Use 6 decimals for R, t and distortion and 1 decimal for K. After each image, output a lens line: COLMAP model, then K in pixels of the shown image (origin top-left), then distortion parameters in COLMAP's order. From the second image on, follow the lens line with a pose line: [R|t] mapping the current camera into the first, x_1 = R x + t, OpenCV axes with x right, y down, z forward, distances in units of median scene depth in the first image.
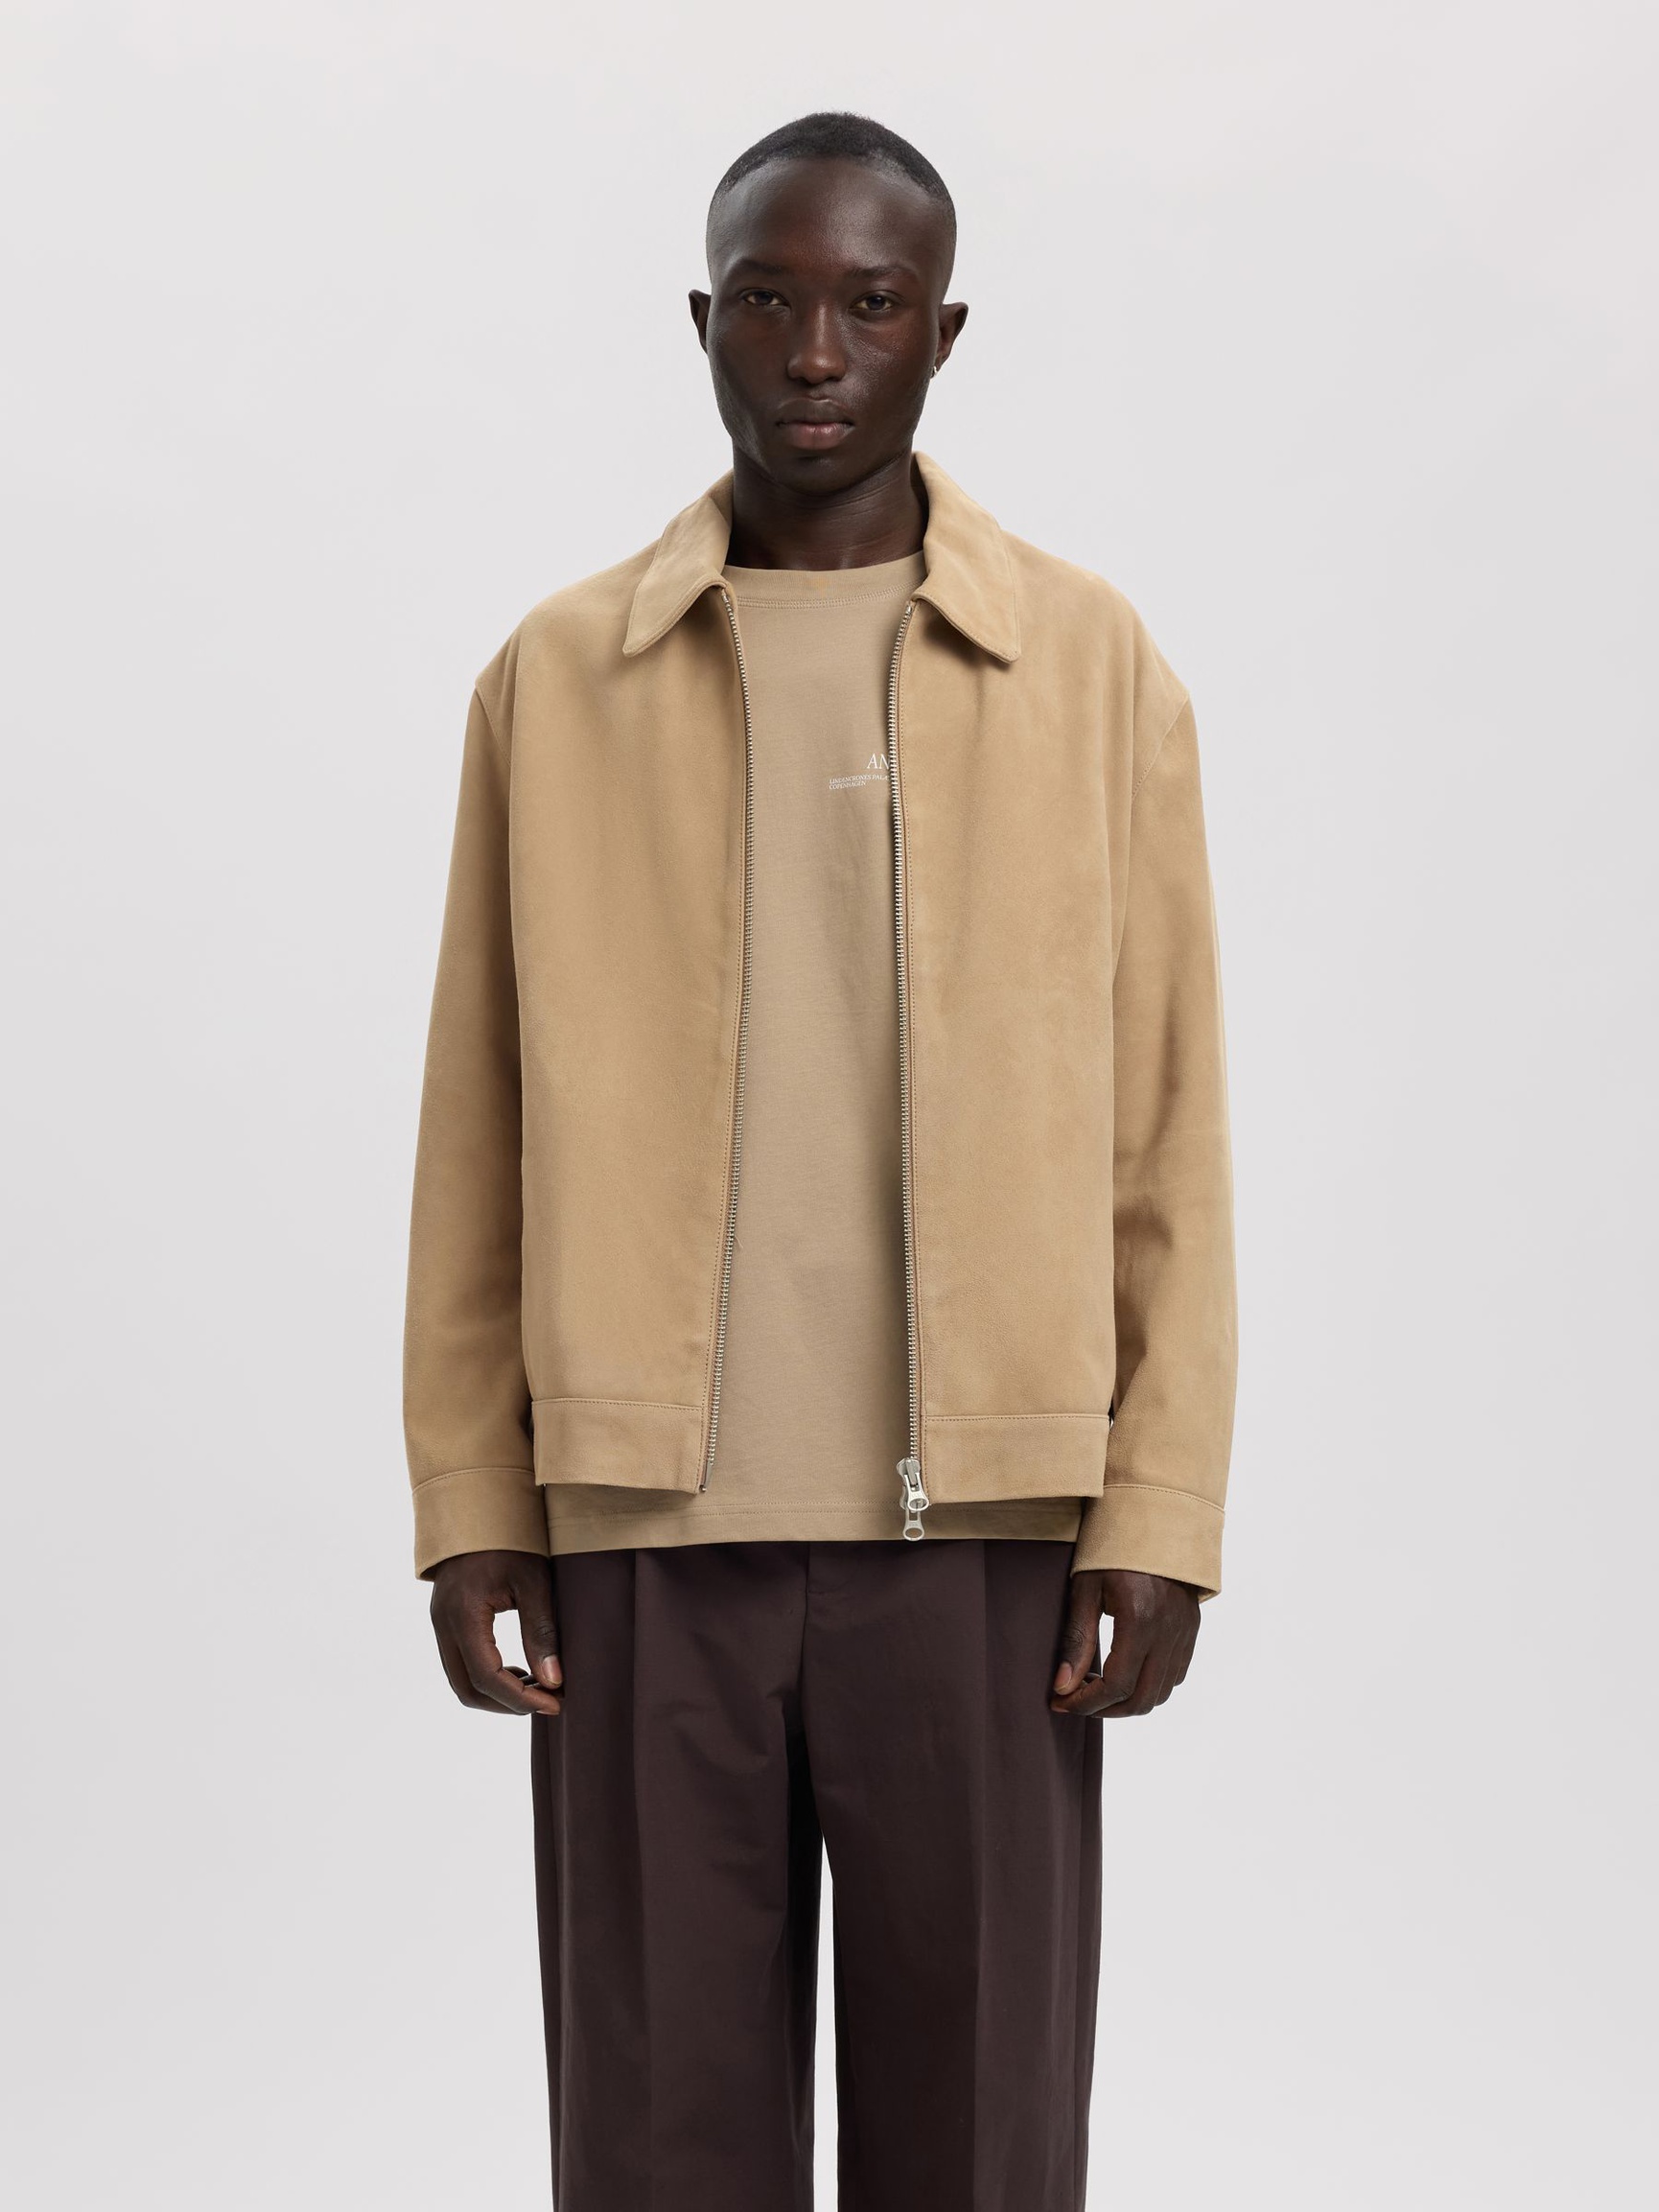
lens RADIAL K [[4300.6, 0, 829.5], [0, 4300.6, 1106.0], [0, 0, 1]] dist [0.074907, 0.052501]
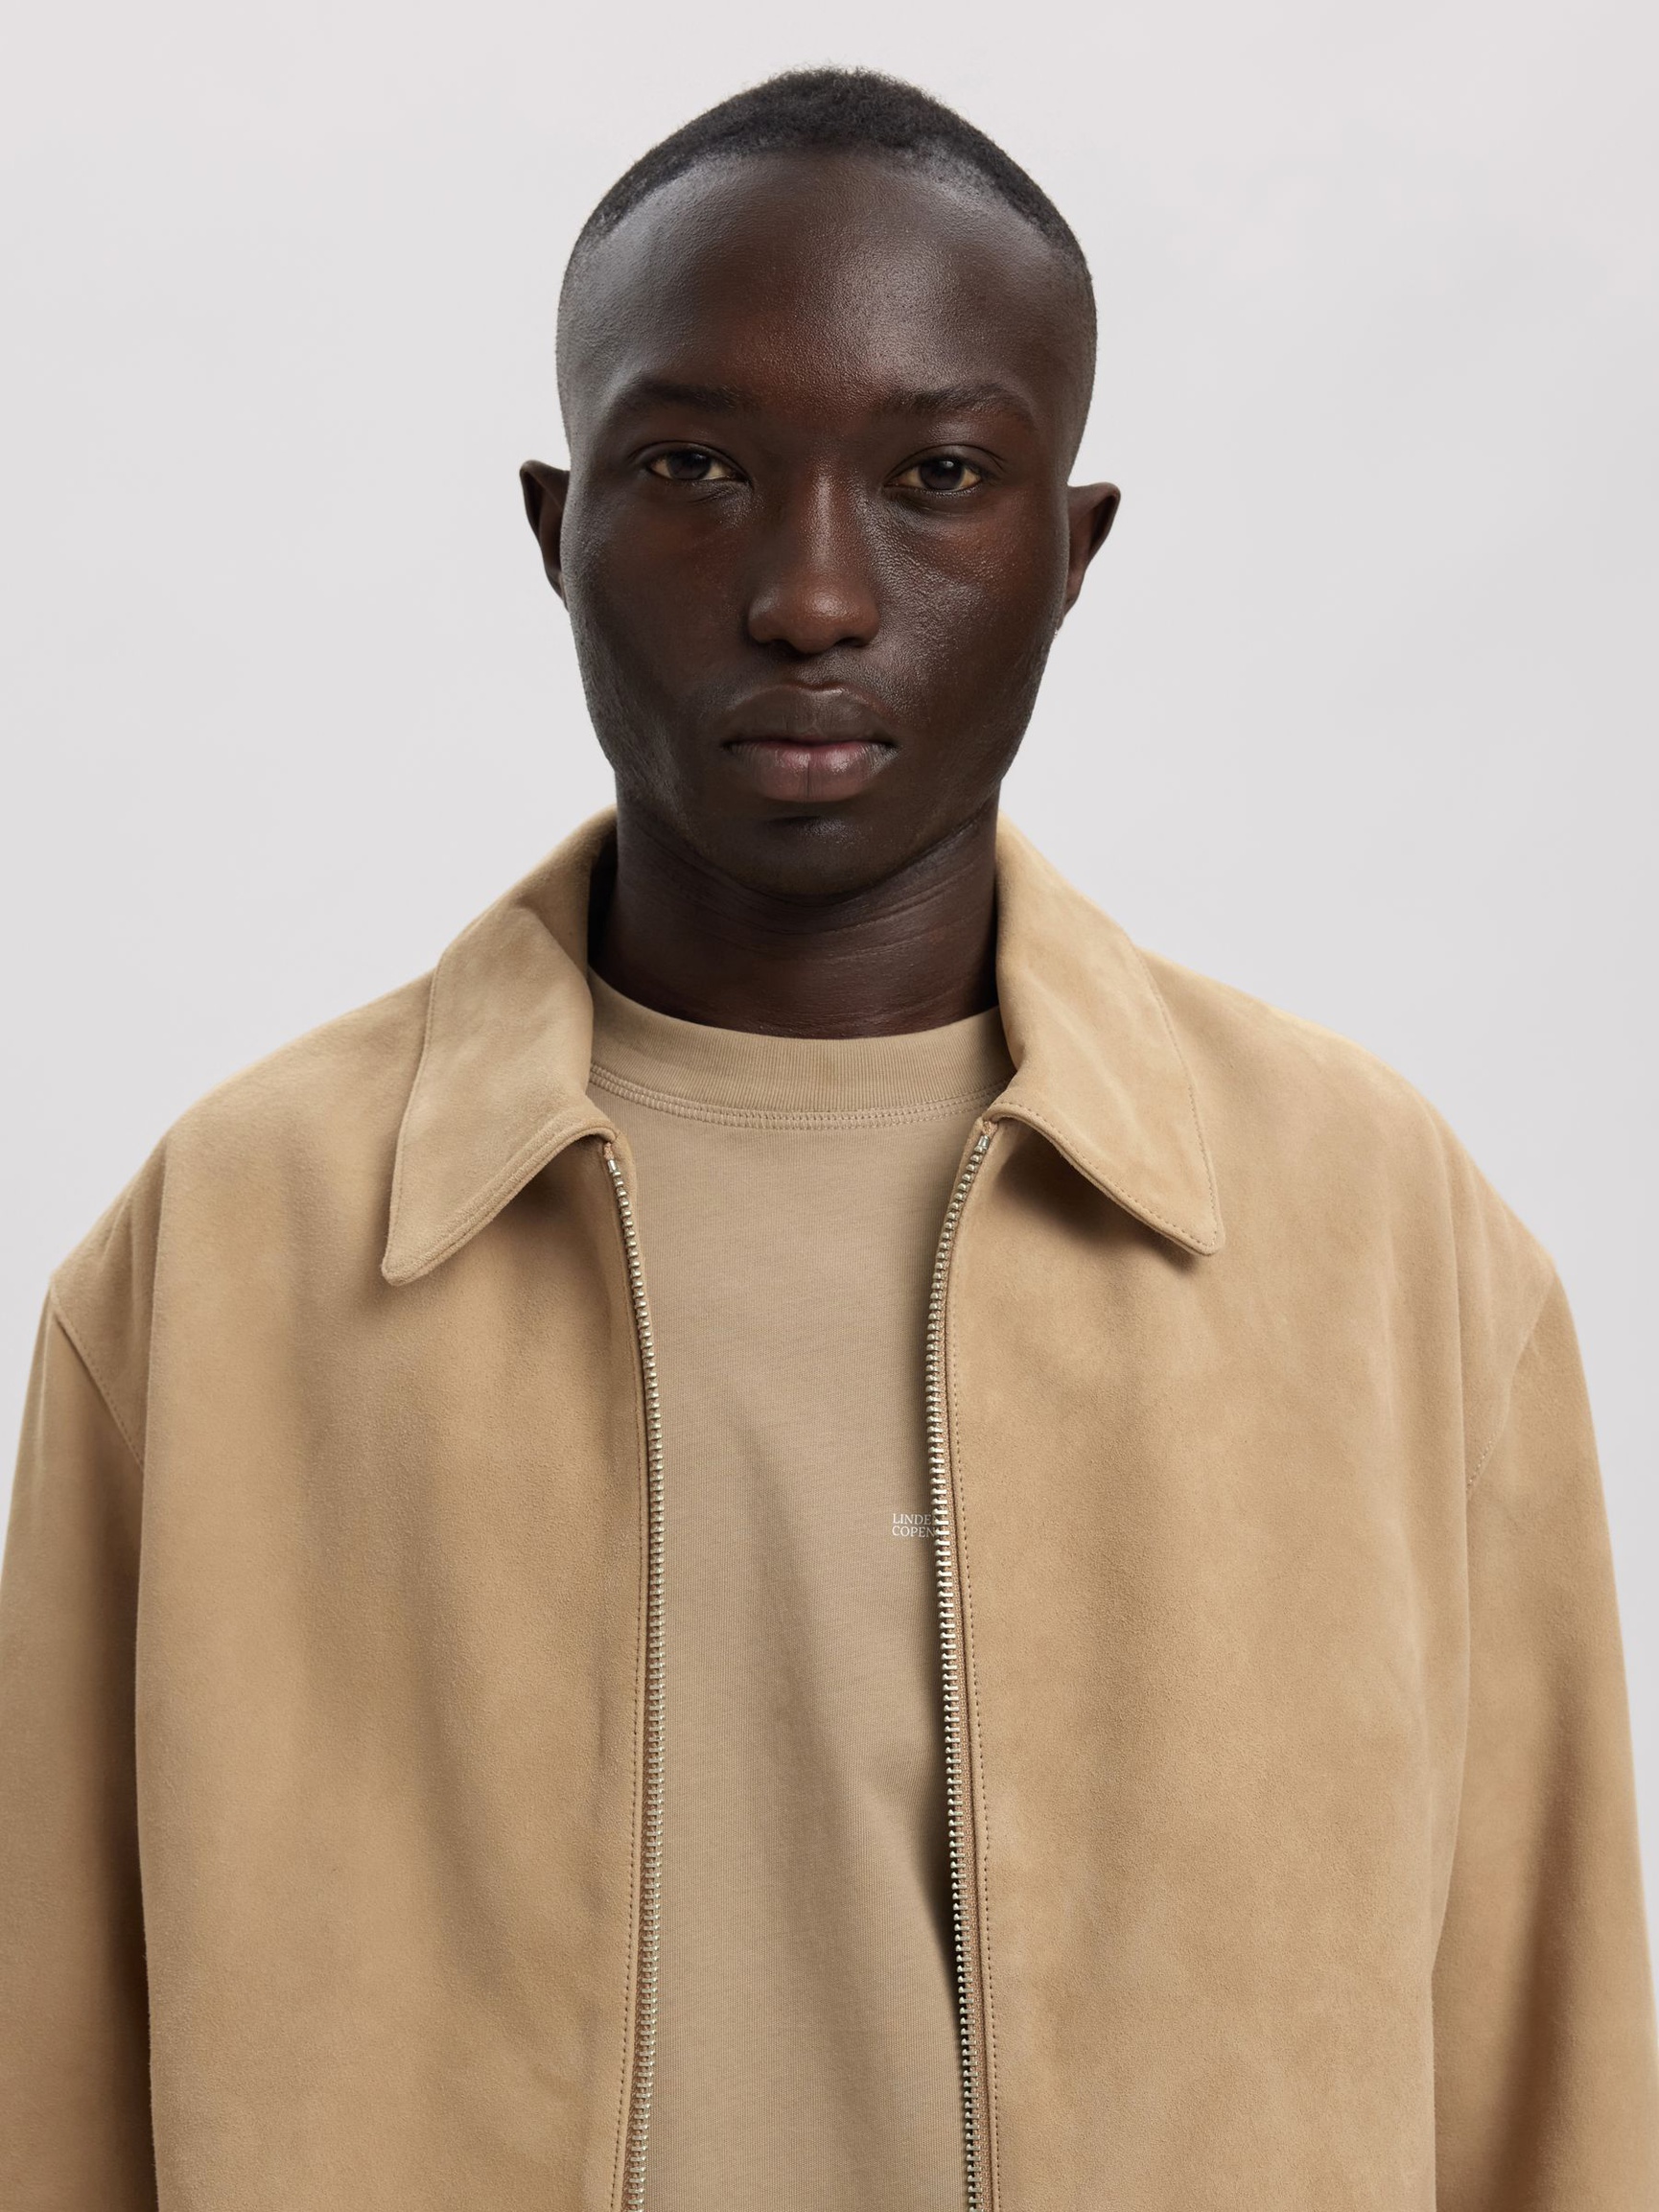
lens RADIAL K [[3124.7, 0, 618.2], [0, 3124.7, 1101.0], [0, 0, 1]] dist [0.369084, 0.024887]
pose [[0.999643, 0.006293, 0.025952, -0.030635], [-0.005091, 0.998921, -0.046152, -0.104861], [-0.026215, 0.046004, 0.998597, 0.667762]]
